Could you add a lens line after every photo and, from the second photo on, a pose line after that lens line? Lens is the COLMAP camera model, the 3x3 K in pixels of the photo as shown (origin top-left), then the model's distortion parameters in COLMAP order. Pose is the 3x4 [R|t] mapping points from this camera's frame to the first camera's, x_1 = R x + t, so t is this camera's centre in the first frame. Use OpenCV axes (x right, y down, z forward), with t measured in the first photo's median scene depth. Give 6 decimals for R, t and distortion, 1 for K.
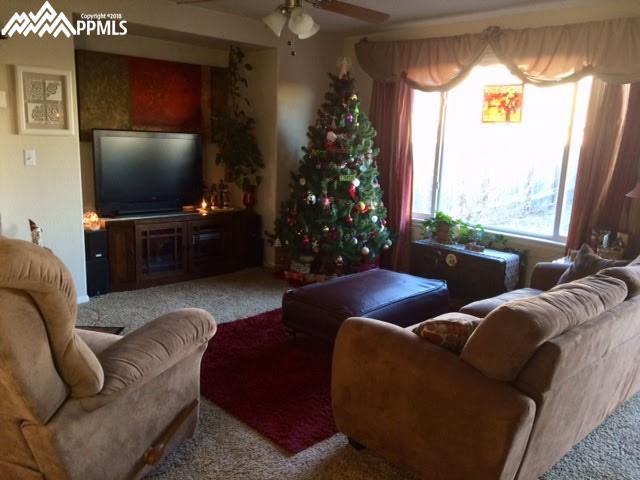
lens RADIAL K [[544.9, 0, 320.0], [0, 544.9, 240.0], [0, 0, 1]] dist [0.079062, -0.074412]
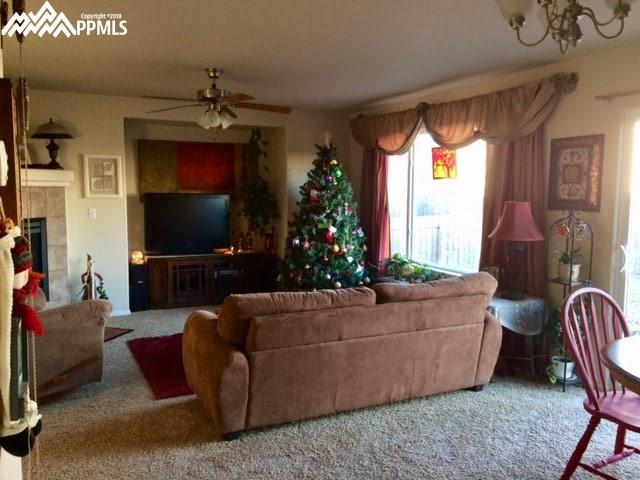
lens RADIAL K [[544.9, 0, 320.0], [0, 544.9, 240.0], [0, 0, 1]] dist [0.079062, -0.074412]
pose [[0.952679, -0.001611, -0.303974, 0.418295], [-0.031262, 0.994164, -0.103246, 0.047177], [0.302367, 0.107863, 0.947069, -0.176764]]
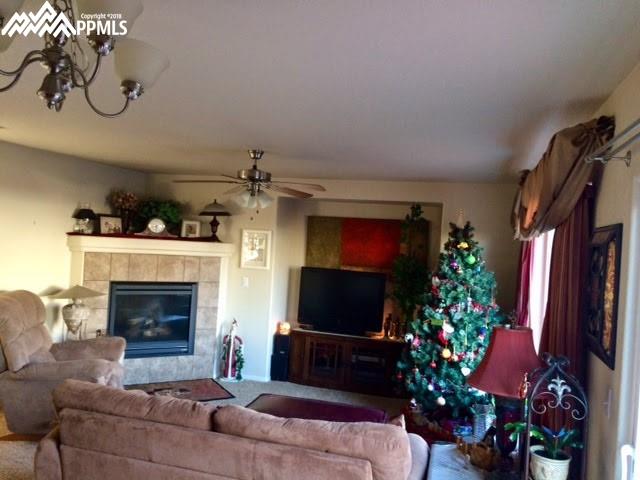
lens RADIAL K [[544.9, 0, 320.0], [0, 544.9, 240.0], [0, 0, 1]] dist [0.079062, -0.074412]
pose [[0.504121, -0.006945, -0.863605, 0.813214], [-0.212687, 0.968172, -0.131940, -0.081808], [0.837034, 0.250191, 0.486599, 0.289012]]
